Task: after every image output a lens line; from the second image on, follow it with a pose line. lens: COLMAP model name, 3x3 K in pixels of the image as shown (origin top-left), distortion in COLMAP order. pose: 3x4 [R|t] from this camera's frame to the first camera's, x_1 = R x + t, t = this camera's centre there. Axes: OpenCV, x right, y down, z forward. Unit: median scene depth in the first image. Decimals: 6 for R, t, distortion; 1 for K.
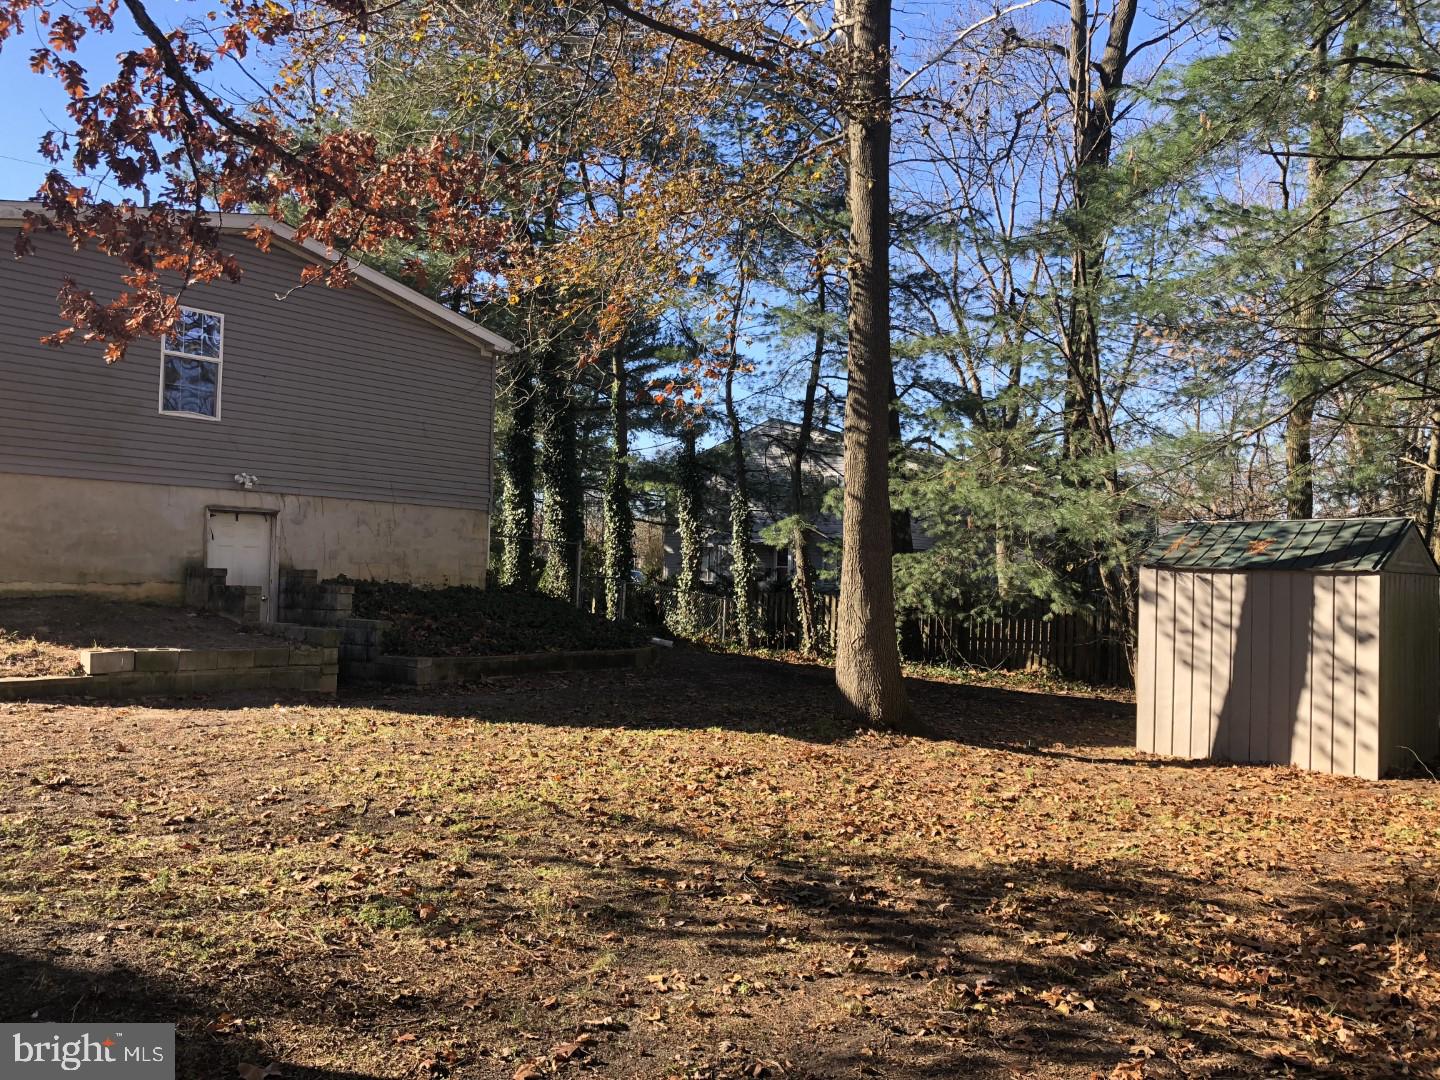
lens RADIAL K [[1175.7, 0, 719.0], [0, 1175.7, 533.7], [0, 0, 1]] dist [0.088704, -0.130832]
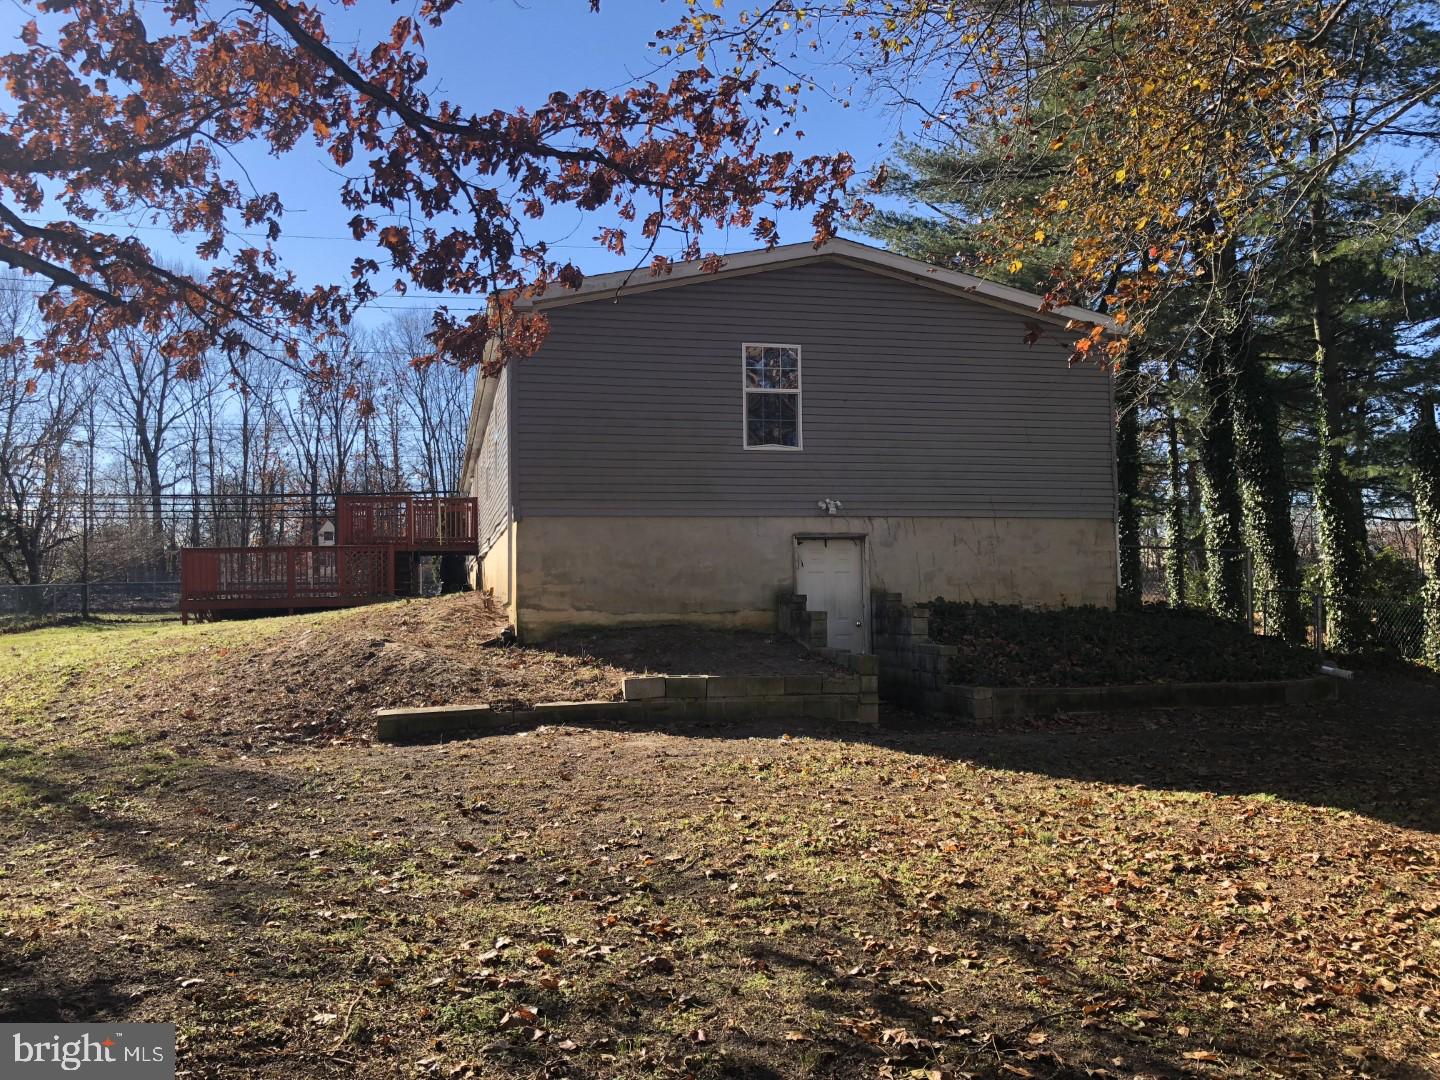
lens RADIAL K [[1175.7, 0, 719.0], [0, 1175.7, 533.7], [0, 0, 1]] dist [0.088704, -0.130832]
pose [[0.790137, -0.067313, -0.609223, 0.131351], [0.055223, 0.997727, -0.038618, 0.011438], [0.610437, -0.003130, 0.792058, 0.159221]]
